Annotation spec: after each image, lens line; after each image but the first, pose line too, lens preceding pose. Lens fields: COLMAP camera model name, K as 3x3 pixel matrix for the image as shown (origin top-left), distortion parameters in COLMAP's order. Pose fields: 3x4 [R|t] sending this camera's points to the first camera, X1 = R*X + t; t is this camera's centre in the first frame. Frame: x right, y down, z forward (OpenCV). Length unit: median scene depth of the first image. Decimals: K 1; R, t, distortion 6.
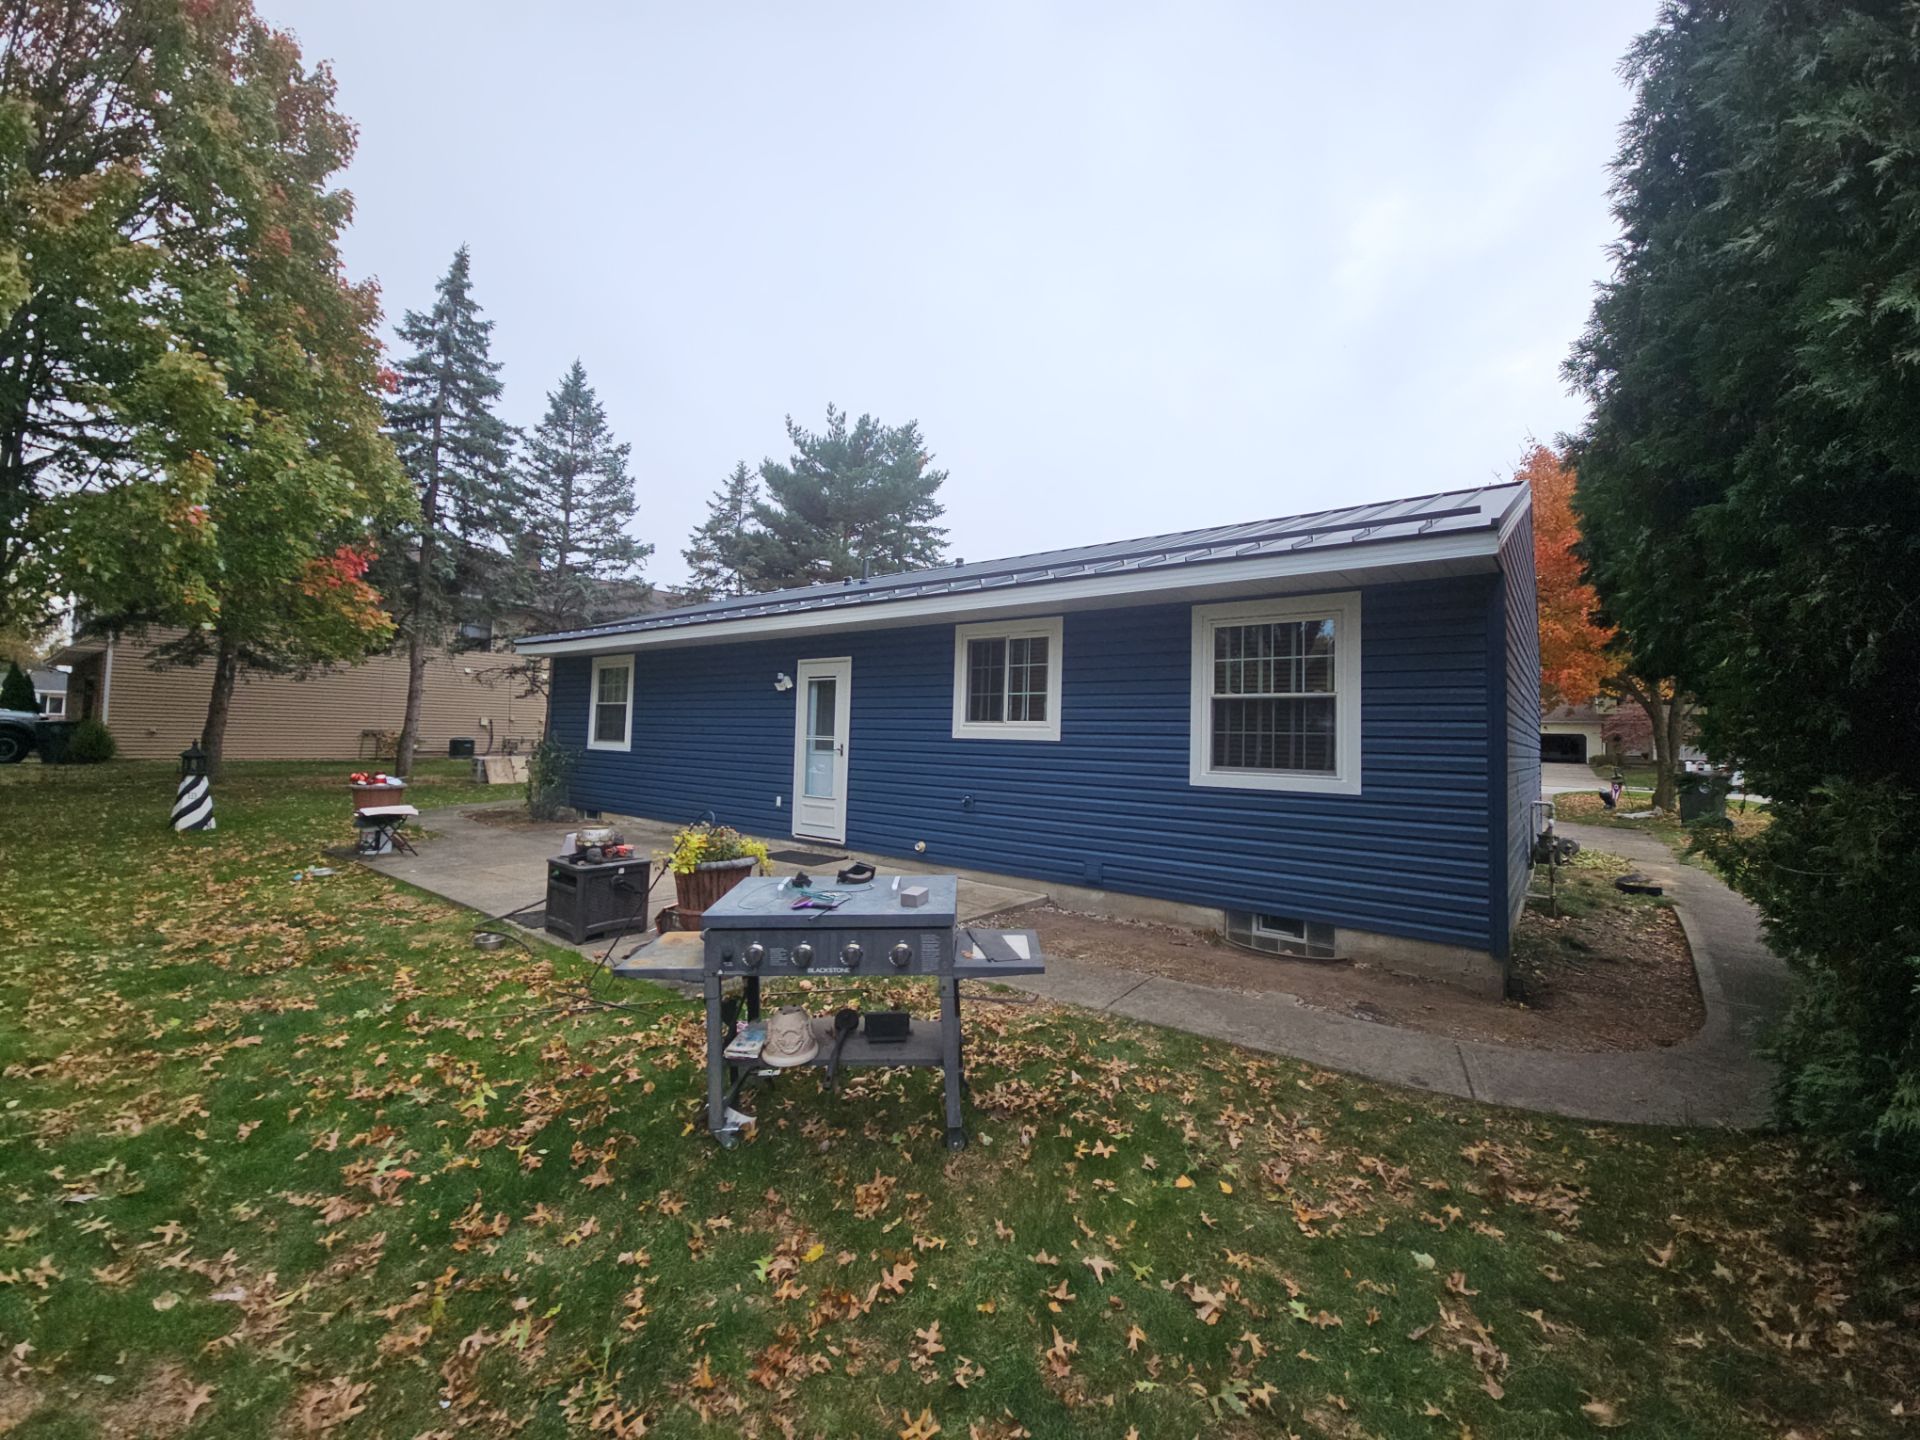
lens RADIAL K [[788.3, 0, 976.7], [0, 788.3, 695.7], [0, 0, 1]] dist [0.007770, -0.005079]
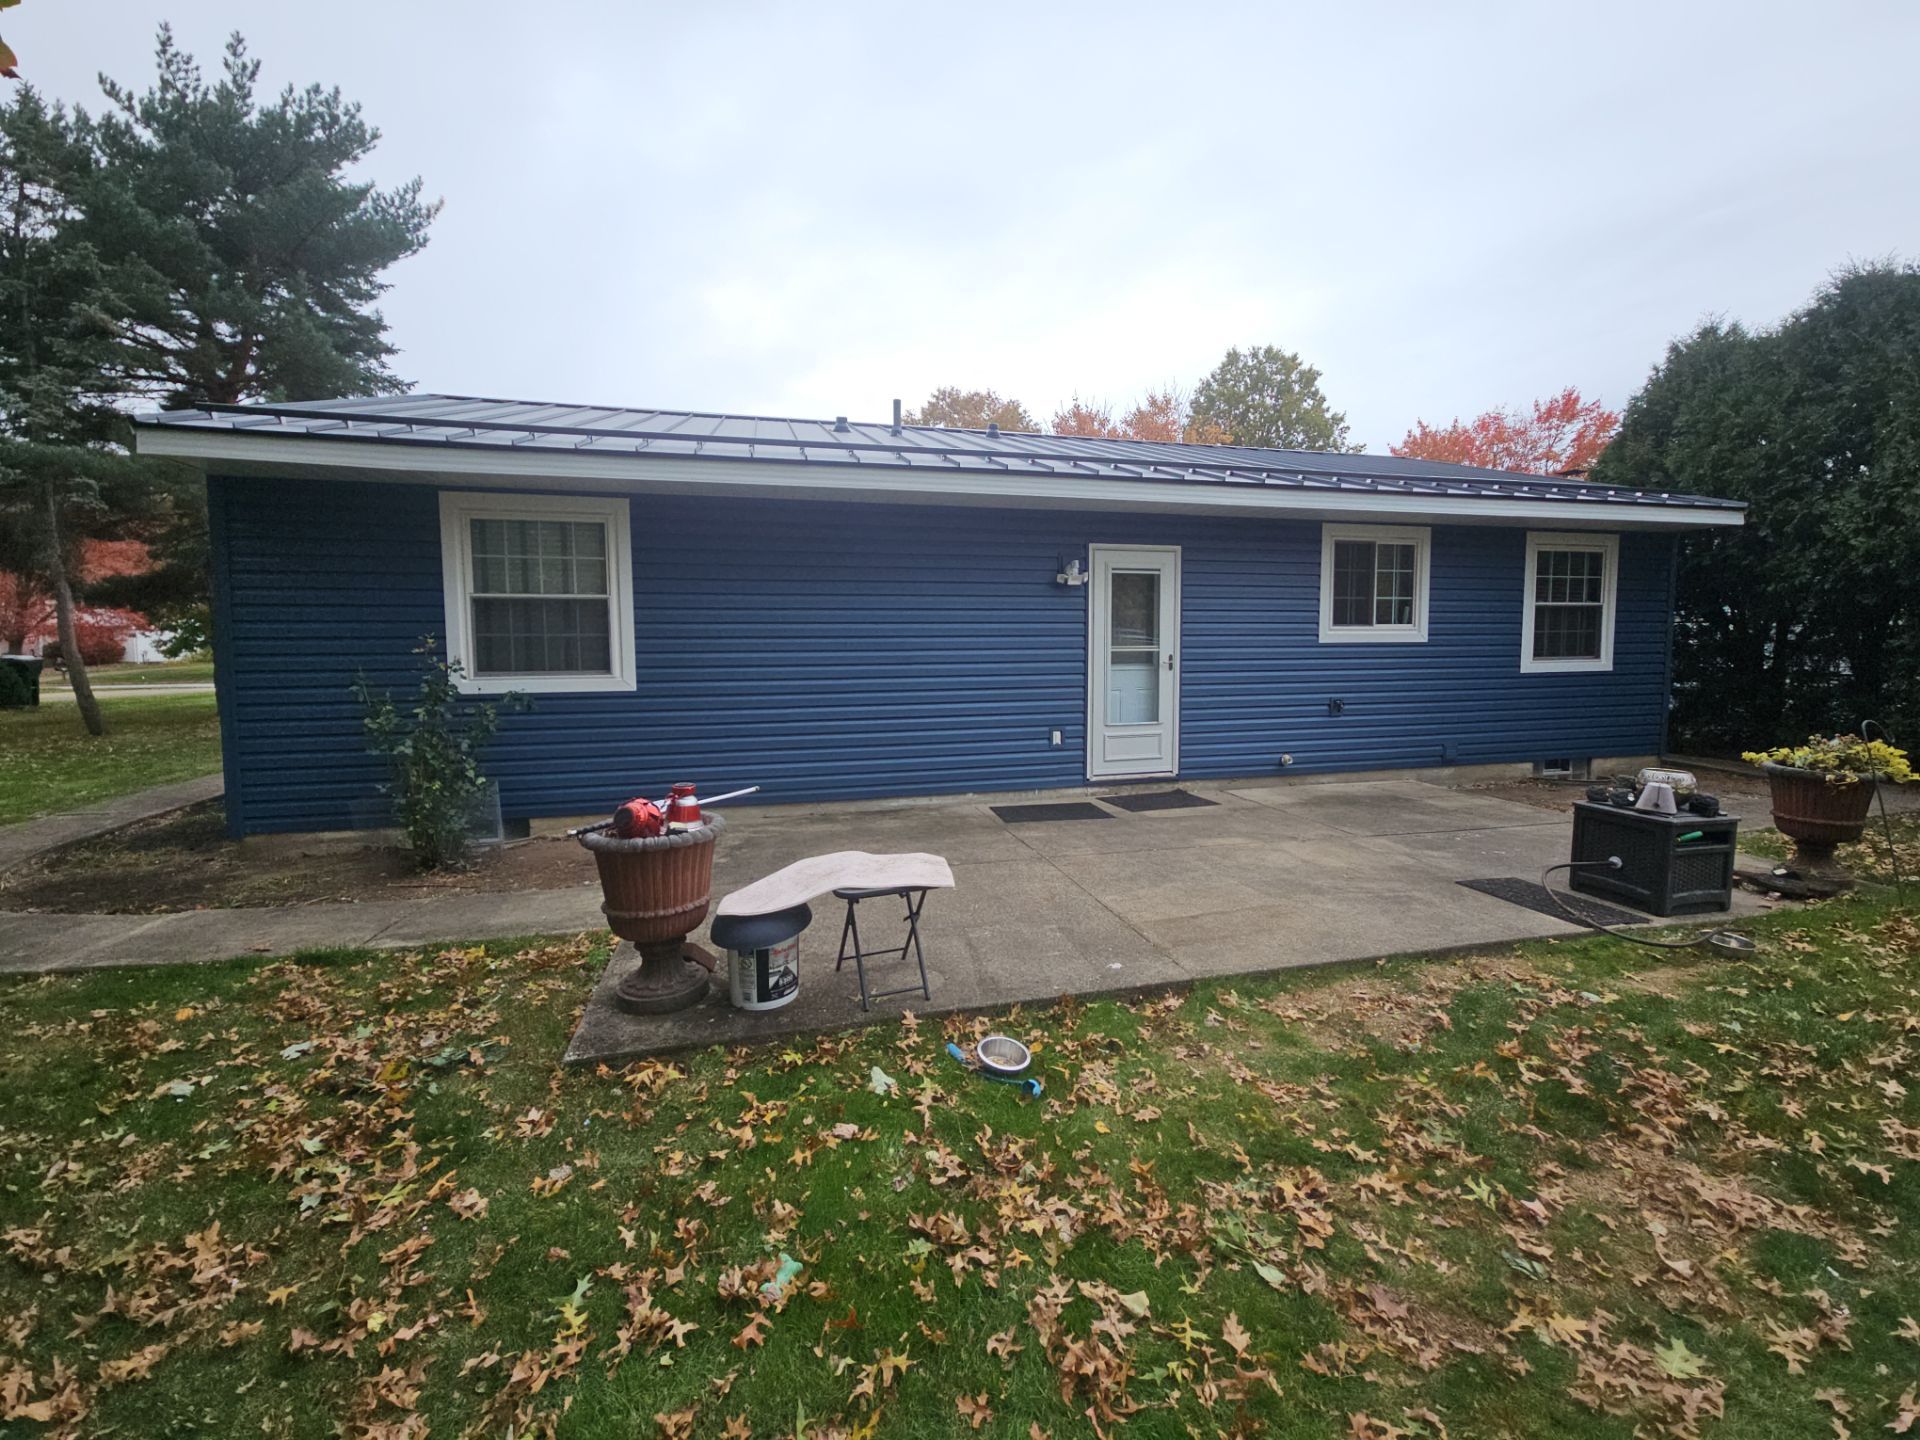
lens RADIAL K [[779.9, 0, 917.2], [0, 779.9, 698.3], [0, 0, 1]] dist [-0.003770, -0.000304]
pose [[0.618888, -0.082410, 0.781144, -0.500605], [-0.017876, 0.992746, 0.118897, 0.007759], [-0.785276, -0.087548, 0.612925, 0.370403]]
